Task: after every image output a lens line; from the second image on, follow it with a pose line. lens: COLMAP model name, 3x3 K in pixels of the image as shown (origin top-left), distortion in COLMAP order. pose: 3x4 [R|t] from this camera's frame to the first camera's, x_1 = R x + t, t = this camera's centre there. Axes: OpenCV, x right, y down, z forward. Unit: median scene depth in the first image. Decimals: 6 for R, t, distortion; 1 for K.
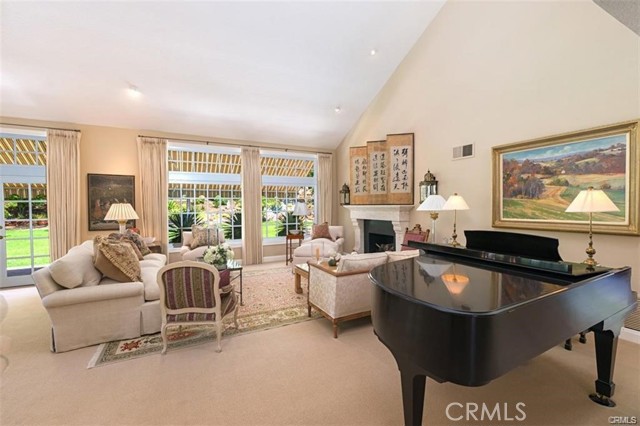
lens RADIAL K [[275.6, 0, 318.9], [0, 275.6, 212.9], [0, 0, 1]] dist [-0.003849, -0.000360]
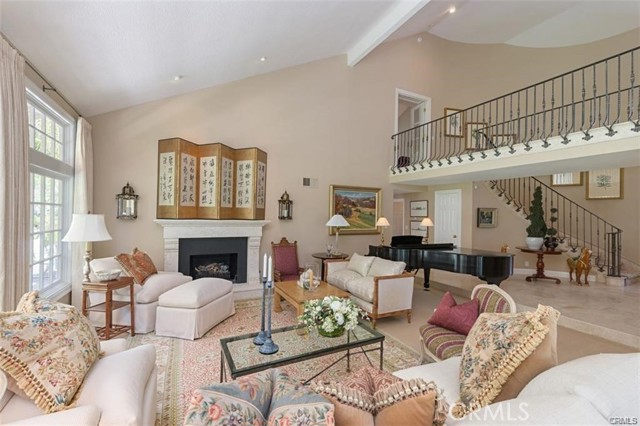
lens RADIAL K [[275.6, 0, 317.8], [0, 275.6, 216.4], [0, 0, 1]] dist [-0.003849, -0.000360]
pose [[0.027135, 0.006637, 0.999610, -1.131660], [0.009228, 0.999934, -0.006890, -0.054344], [-0.999589, 0.009412, 0.027072, 1.214466]]
